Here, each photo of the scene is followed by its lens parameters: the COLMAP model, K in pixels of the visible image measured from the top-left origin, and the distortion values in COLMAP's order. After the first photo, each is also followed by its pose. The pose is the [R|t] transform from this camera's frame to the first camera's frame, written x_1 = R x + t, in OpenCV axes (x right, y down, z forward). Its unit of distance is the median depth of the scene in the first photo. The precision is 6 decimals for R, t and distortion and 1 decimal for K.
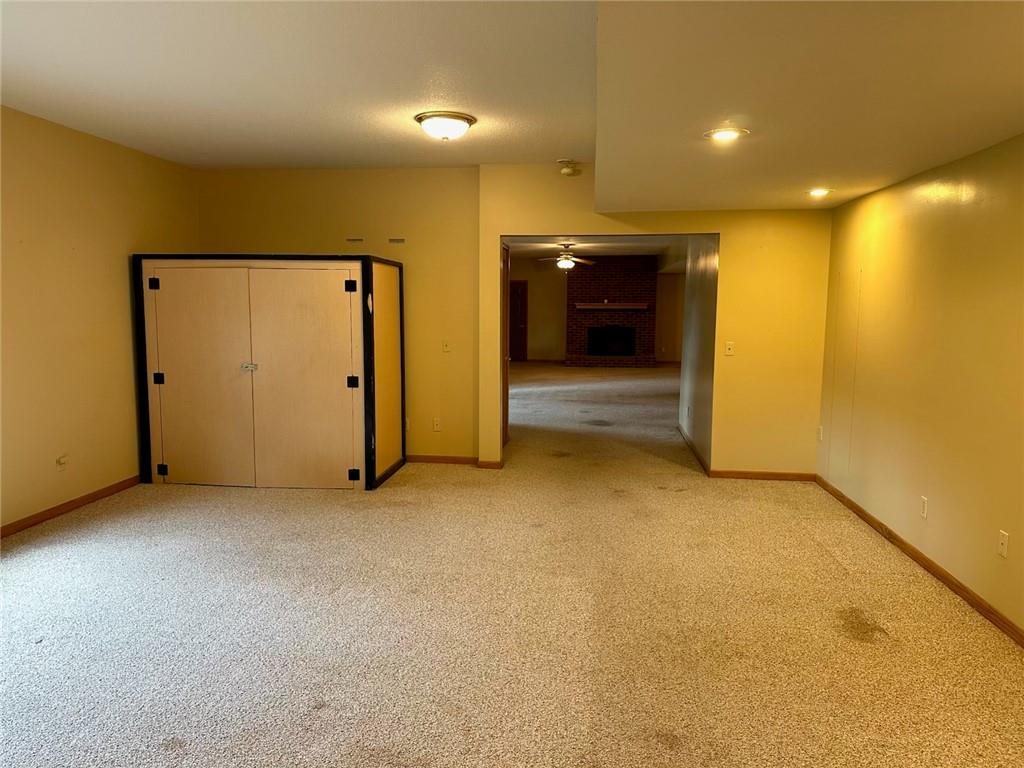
lens RADIAL K [[719.3, 0, 511.0], [0, 719.3, 383.8], [0, 0, 1]] dist [0.008740, -0.011997]
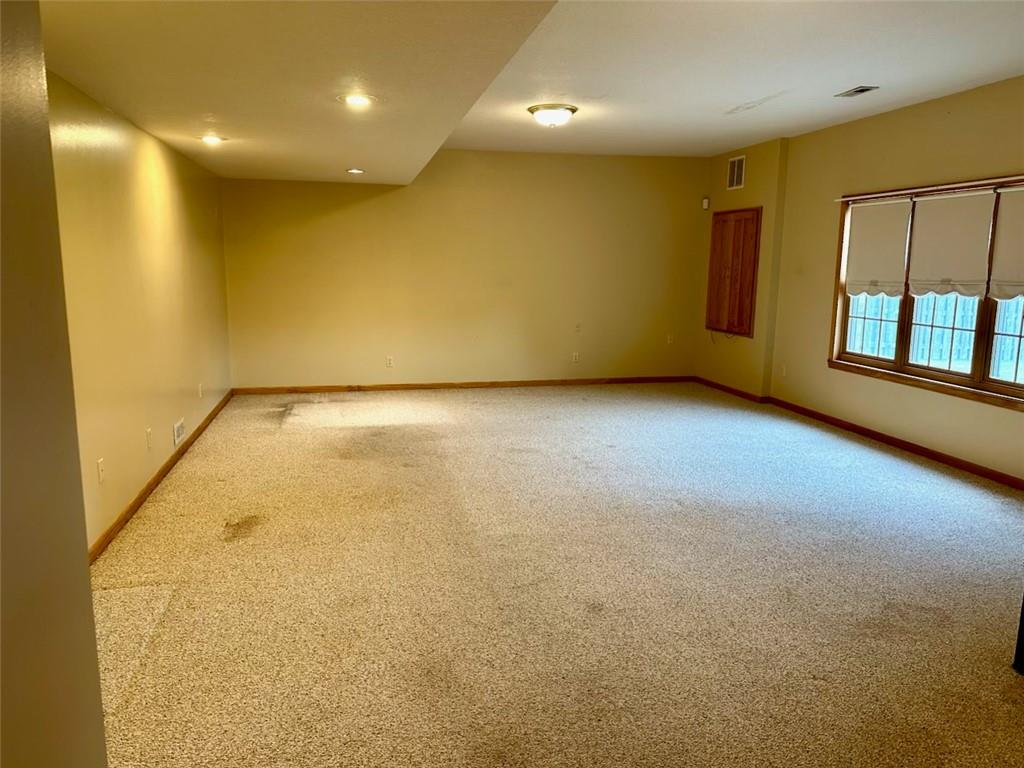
lens RADIAL K [[719.3, 0, 512.0], [0, 719.3, 382.6], [0, 0, 1]] dist [0.008740, -0.011997]
pose [[-0.946499, 0.040072, -0.320210, 0.259969], [-0.051078, 0.961149, 0.271262, -0.141419], [0.318640, 0.273105, -0.907680, 1.287447]]
